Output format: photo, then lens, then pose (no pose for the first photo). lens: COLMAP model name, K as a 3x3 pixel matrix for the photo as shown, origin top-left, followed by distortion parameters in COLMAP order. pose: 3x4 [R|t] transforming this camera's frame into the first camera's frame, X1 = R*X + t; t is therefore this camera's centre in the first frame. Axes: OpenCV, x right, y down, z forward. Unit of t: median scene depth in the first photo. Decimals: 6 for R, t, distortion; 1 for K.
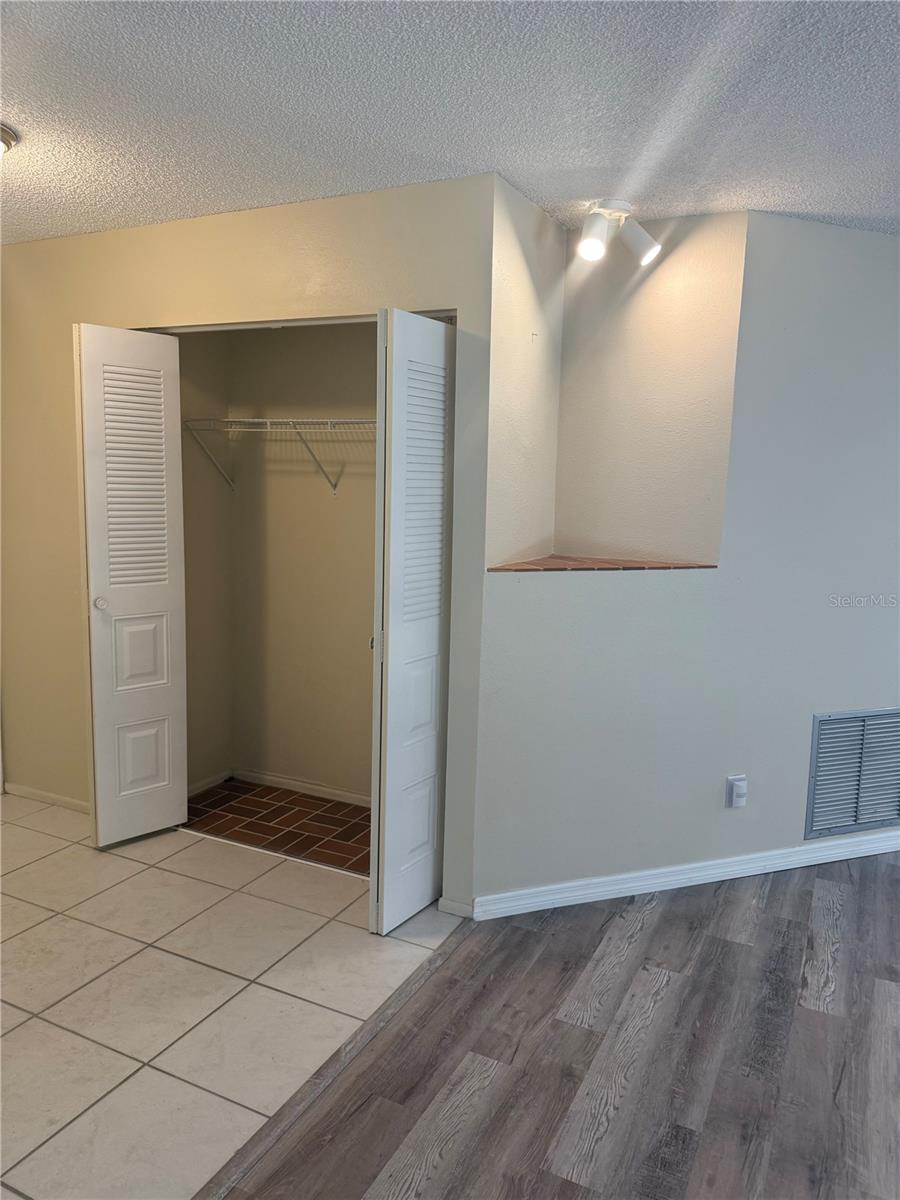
lens RADIAL K [[853.7, 0, 450.0], [0, 853.7, 600.0], [0, 0, 1]] dist [0.000026, -0.010305]
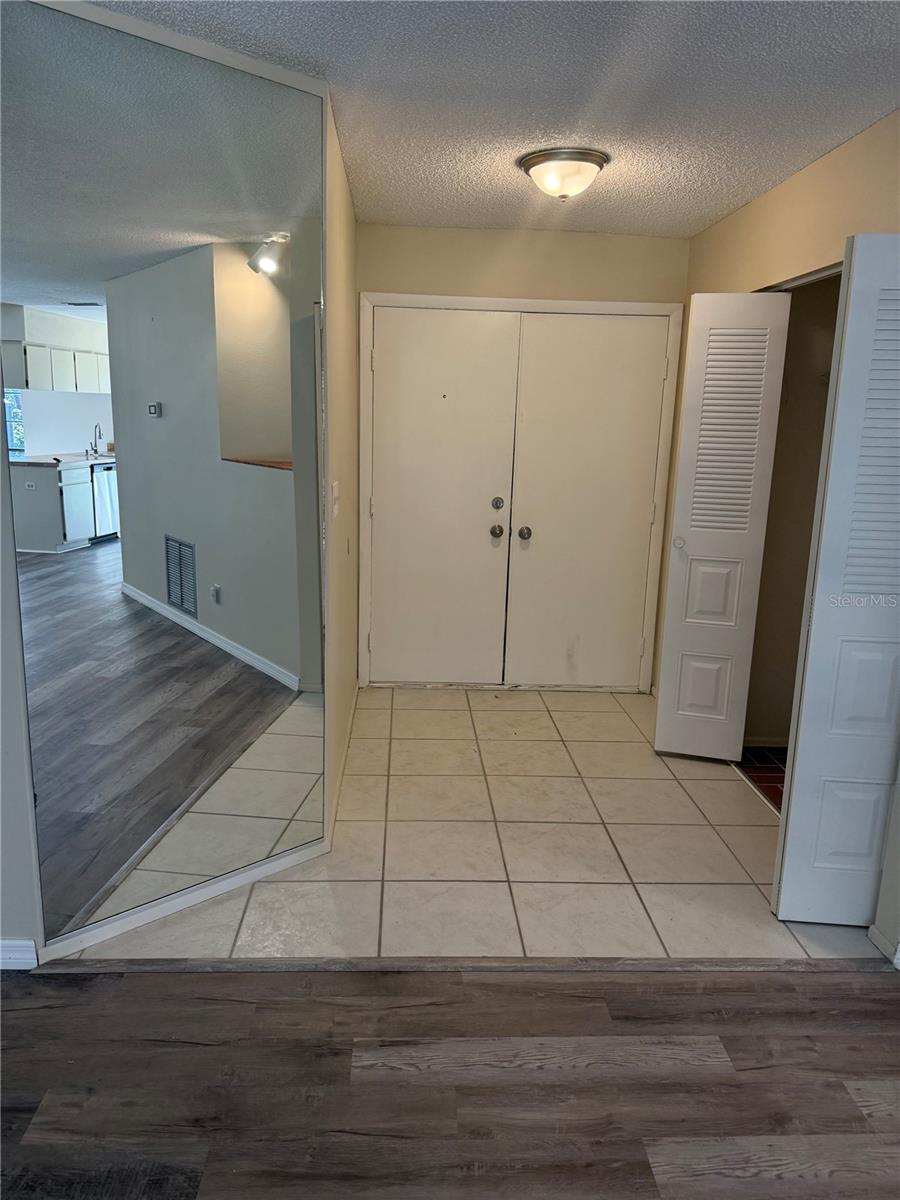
lens RADIAL K [[853.7, 0, 450.0], [0, 853.7, 600.0], [0, 0, 1]] dist [0.000026, -0.010305]
pose [[0.477045, 0.173015, -0.861681, 0.572230], [-0.138881, 0.982953, 0.120478, -0.019029], [0.867836, 0.062198, 0.492942, 0.227486]]
